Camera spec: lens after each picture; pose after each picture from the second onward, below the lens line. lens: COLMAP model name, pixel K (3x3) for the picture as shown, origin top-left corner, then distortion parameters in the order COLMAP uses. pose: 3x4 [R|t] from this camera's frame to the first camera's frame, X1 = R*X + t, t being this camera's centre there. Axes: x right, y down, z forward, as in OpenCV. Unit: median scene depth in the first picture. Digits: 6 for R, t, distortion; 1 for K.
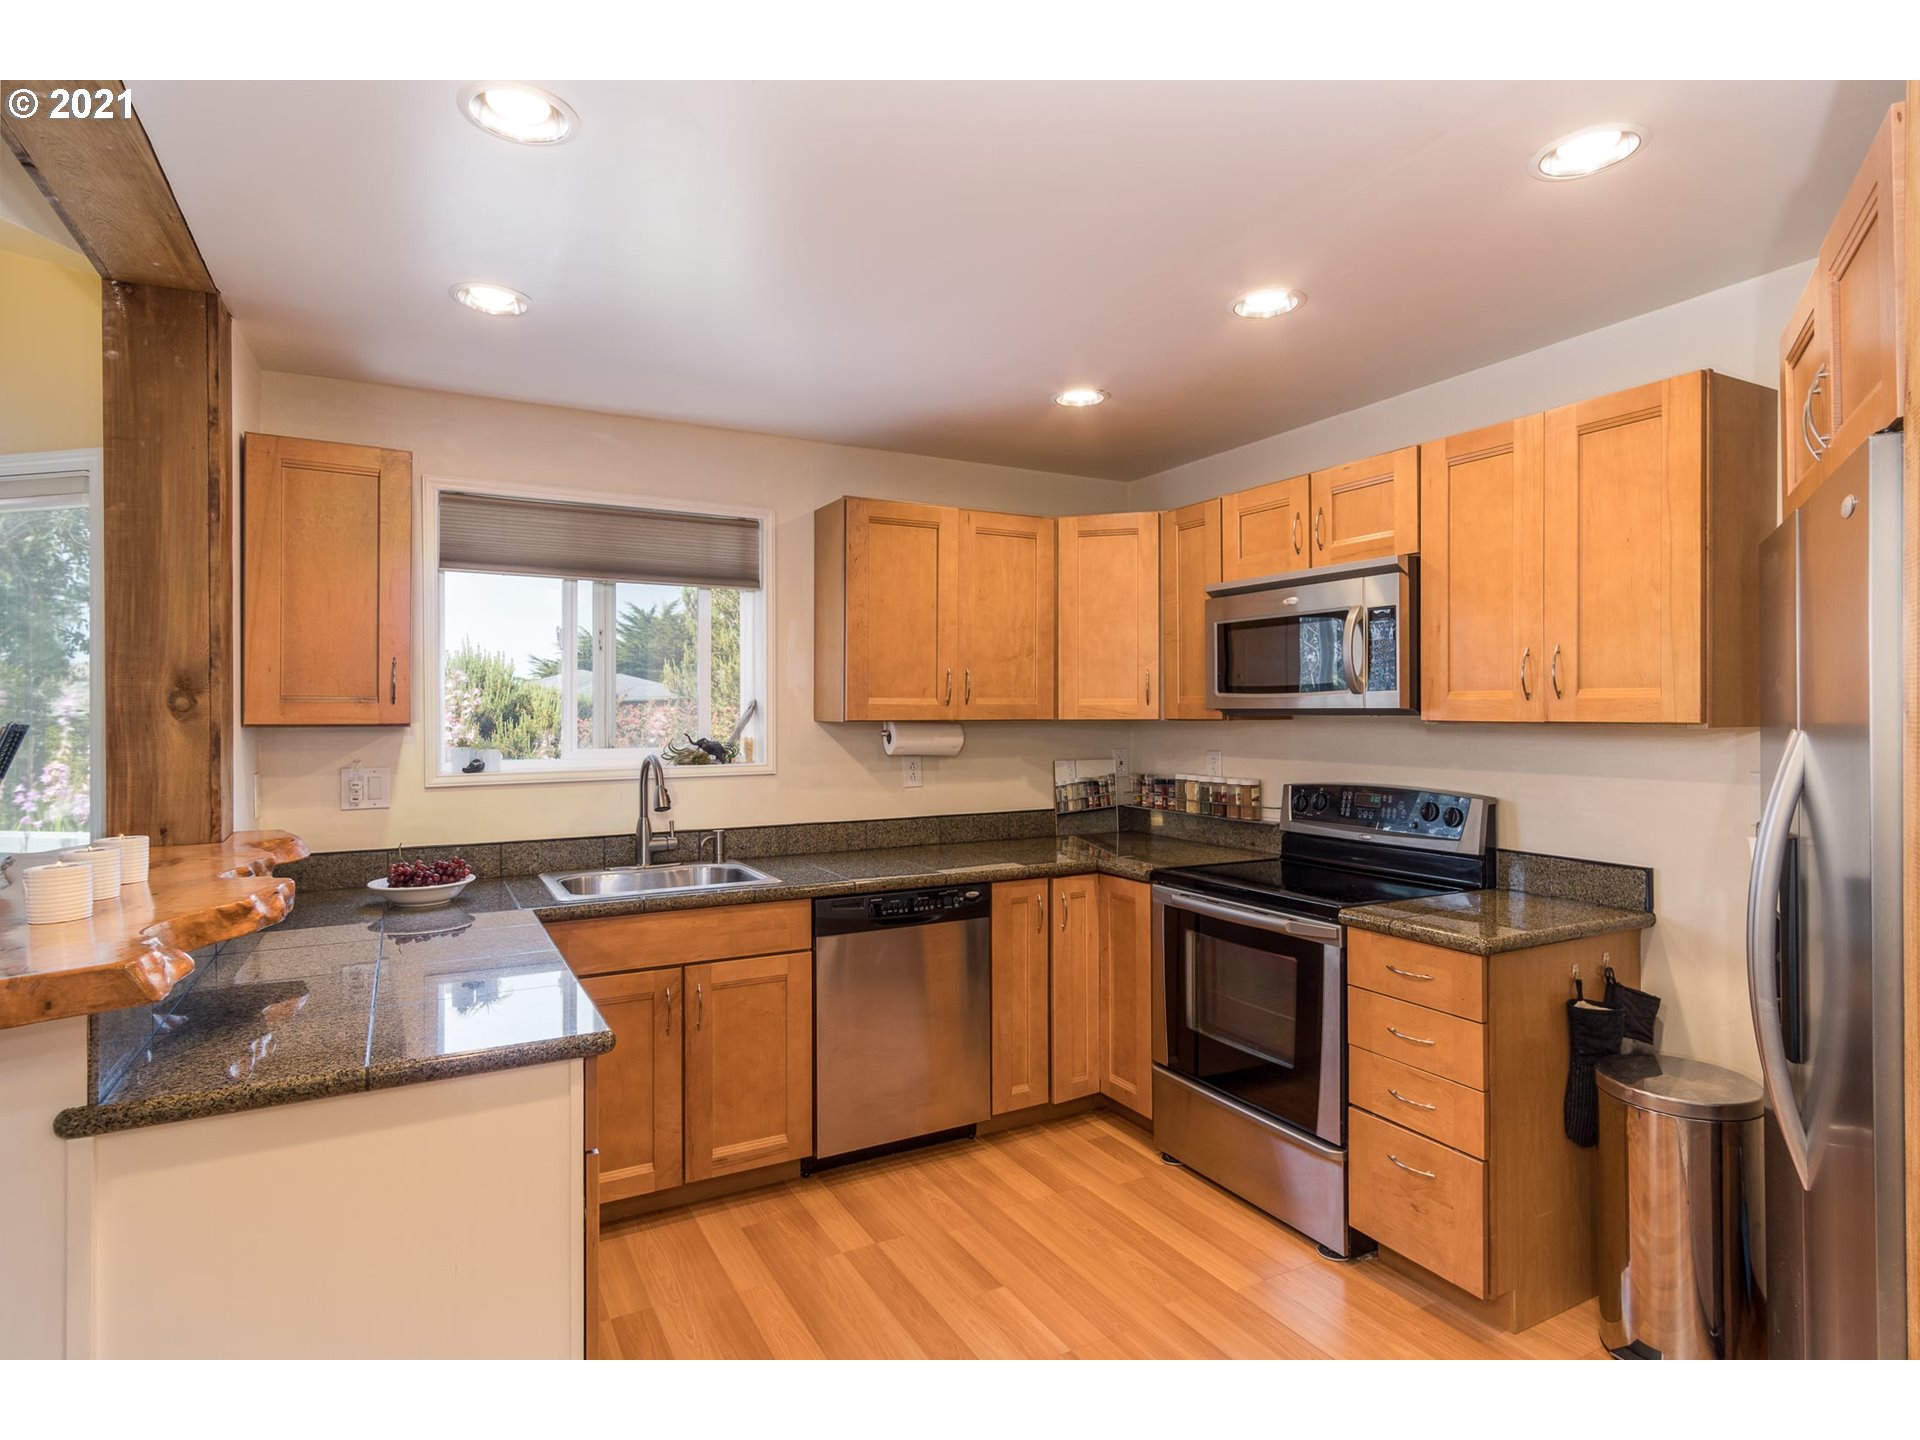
lens RADIAL K [[1024.5, 0, 960.4], [0, 1024.5, 712.4], [0, 0, 1]] dist [0.004428, 0.003479]
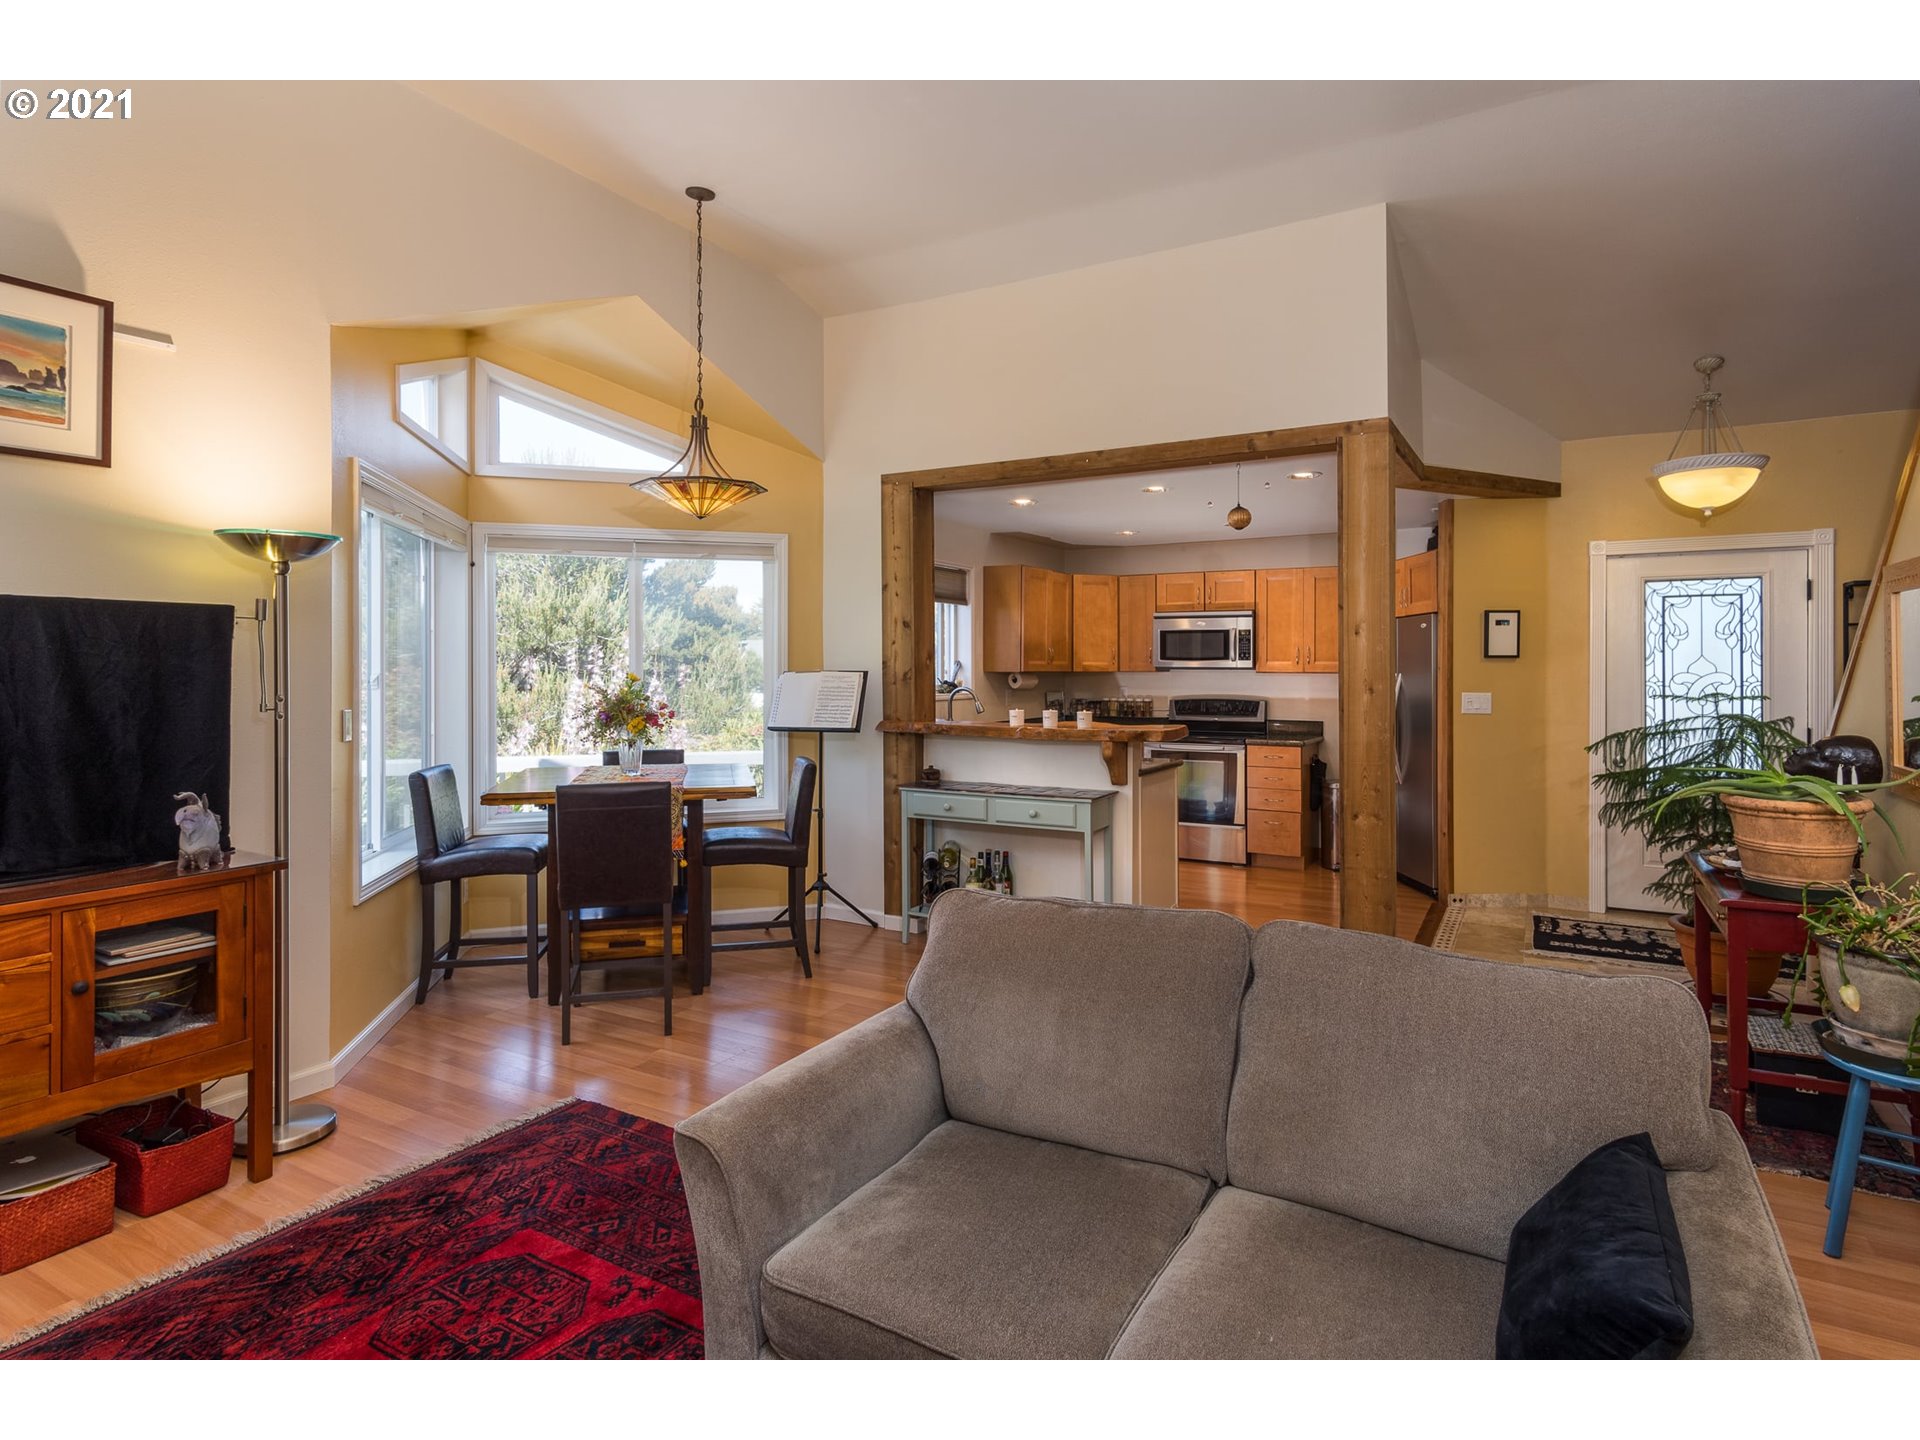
lens RADIAL K [[1024.5, 0, 957.2], [0, 1024.5, 670.6], [0, 0, 1]] dist [0.004428, 0.003479]
pose [[0.853154, 0.002557, 0.521653, -1.424432], [-0.002184, 0.999997, -0.001330, 0.009606], [-0.521655, -0.000004, 0.853157, -0.786686]]
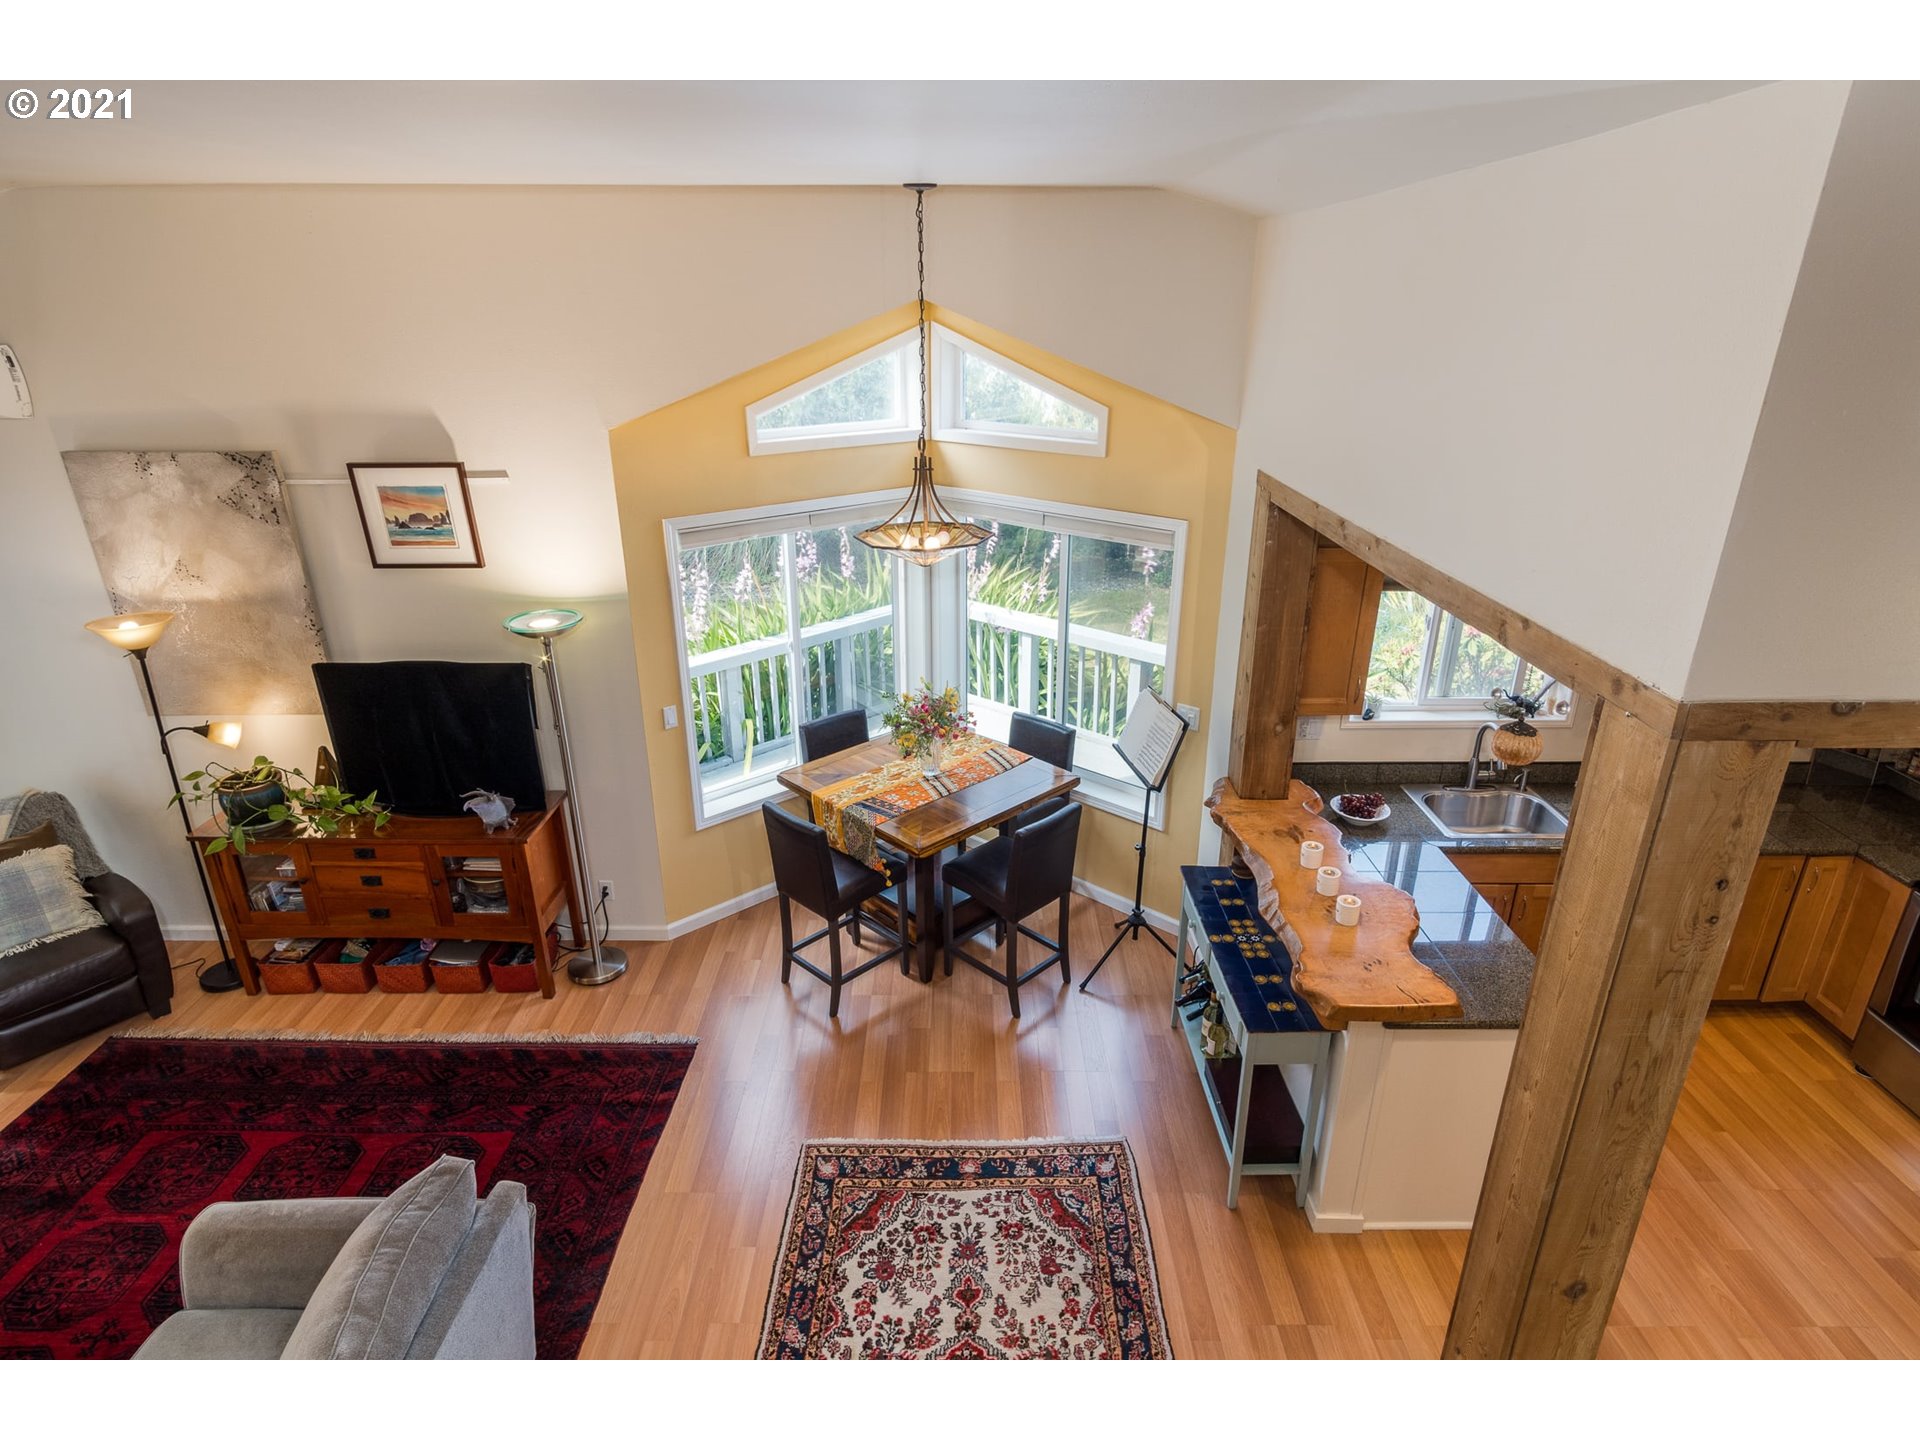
lens RADIAL K [[1024.5, 0, 966.2], [0, 1024.5, 720.7], [0, 0, 1]] dist [0.004428, 0.003479]
pose [[0.880704, 0.180674, -0.437855, -0.330987], [-0.003049, 0.926538, 0.376189, -0.512200], [0.473657, -0.329976, 0.816557, -0.536990]]
